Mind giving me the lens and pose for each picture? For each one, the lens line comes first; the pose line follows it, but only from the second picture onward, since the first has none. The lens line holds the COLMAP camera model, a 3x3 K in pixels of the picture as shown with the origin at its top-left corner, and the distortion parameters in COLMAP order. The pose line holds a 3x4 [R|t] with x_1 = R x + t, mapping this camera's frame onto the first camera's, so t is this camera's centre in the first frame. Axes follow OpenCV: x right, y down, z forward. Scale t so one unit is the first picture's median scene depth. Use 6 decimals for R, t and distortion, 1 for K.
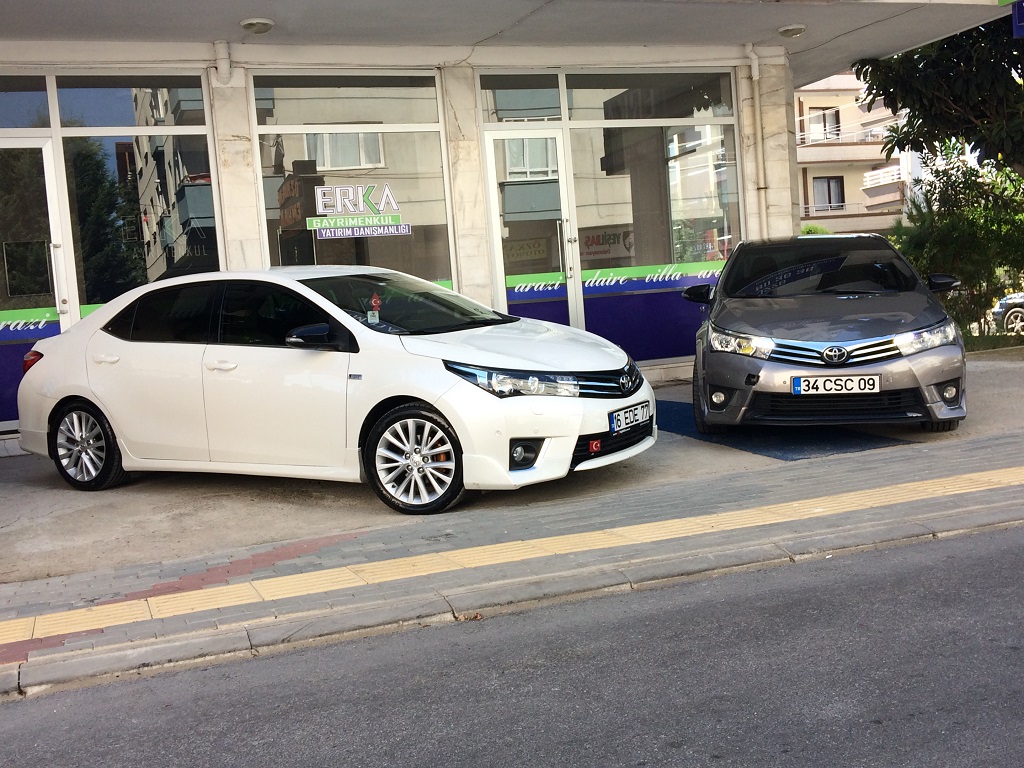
lens RADIAL K [[1131.6, 0, 512.0], [0, 1131.6, 384.0], [0, 0, 1]] dist [0.063943, -0.027406]
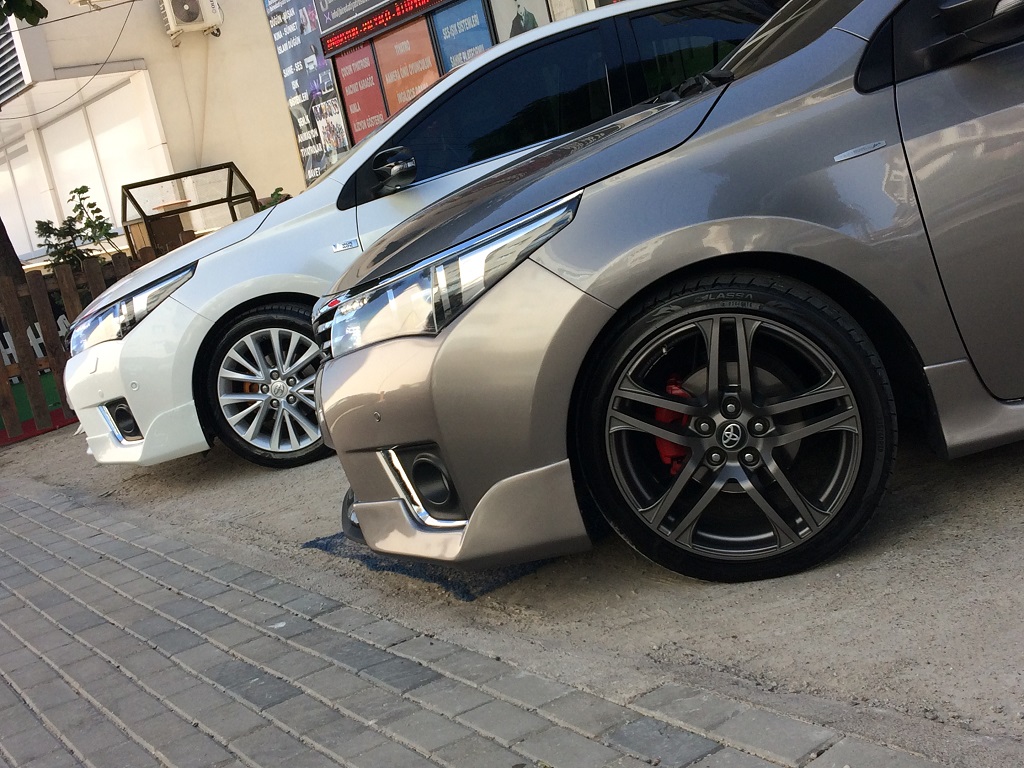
lens RADIAL K [[1371.1, 0, 545.9], [0, 1371.1, 426.9], [0, 0, 1]] dist [0.022076, 0.079269]
pose [[0.211768, 0.212970, -0.953833, 0.772959], [0.135797, 0.960089, 0.244516, -0.100127], [0.967840, -0.181309, 0.174395, 0.982787]]
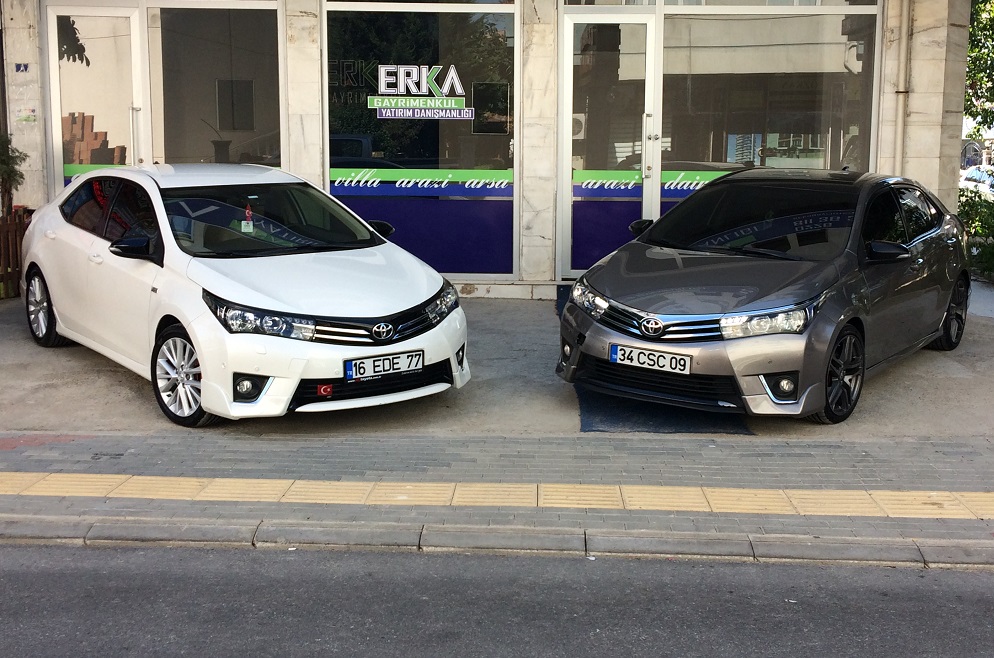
lens RADIAL K [[1248.2, 0, 512.6], [0, 1248.2, 320.2], [0, 0, 1]] dist [0.060273, -0.039497]
pose [[0.922960, 0.143061, -0.357321, 0.541041], [-0.109791, 0.987643, 0.111833, -0.132659], [0.368904, -0.063987, 0.927262, 0.011823]]
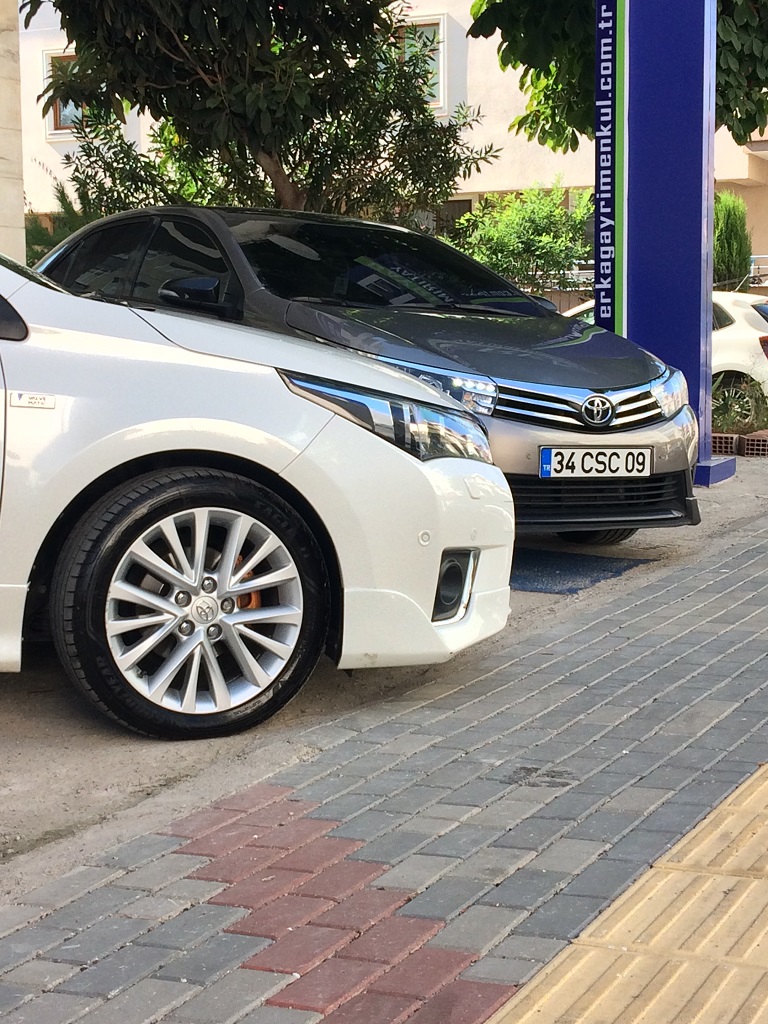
lens RADIAL K [[1795.0, 0, 384.0], [0, 1795.0, 512.0], [0, 0, 1]] dist [0.023107, 0.061819]
pose [[0.712734, 0.006948, 0.701400, -0.429406], [-0.004914, 0.999976, -0.004913, 0.030809], [-0.701418, 0.000055, 0.712750, 0.425640]]
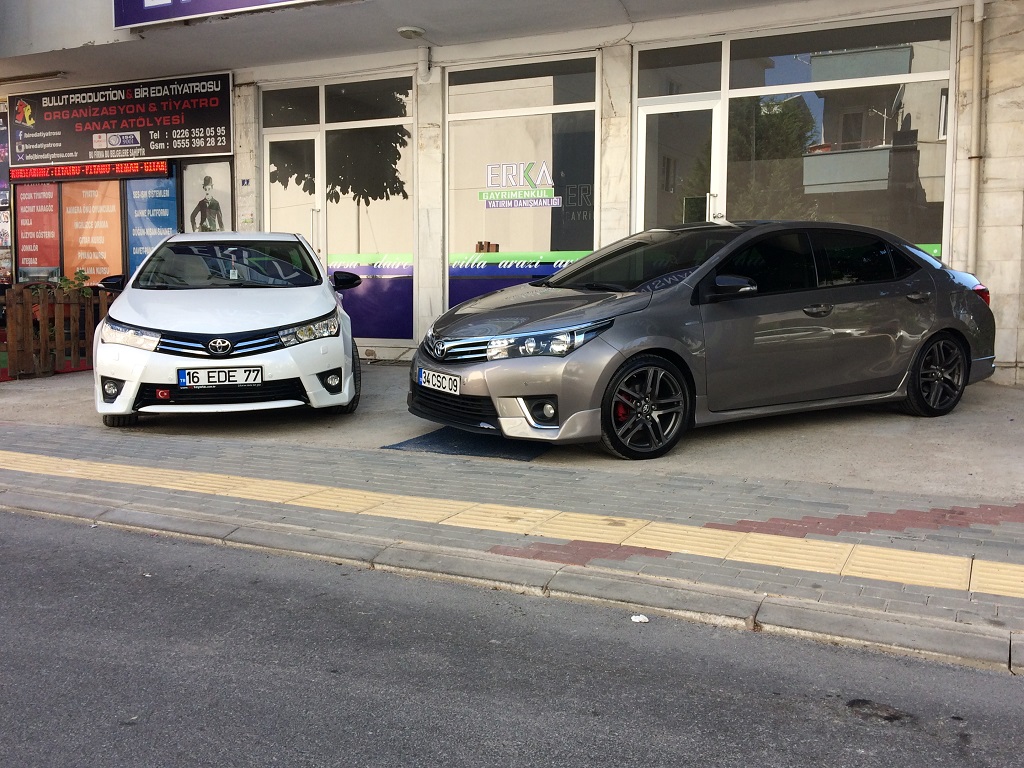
lens RADIAL K [[995.5, 0, 512.0], [0, 995.5, 384.0], [0, 0, 1]] dist [0.082420, -0.135407]
pose [[0.679581, 0.150635, -0.717968, 0.927399], [-0.107997, 0.988571, 0.105186, -0.091457], [0.725607, 0.006056, 0.688082, 0.466573]]
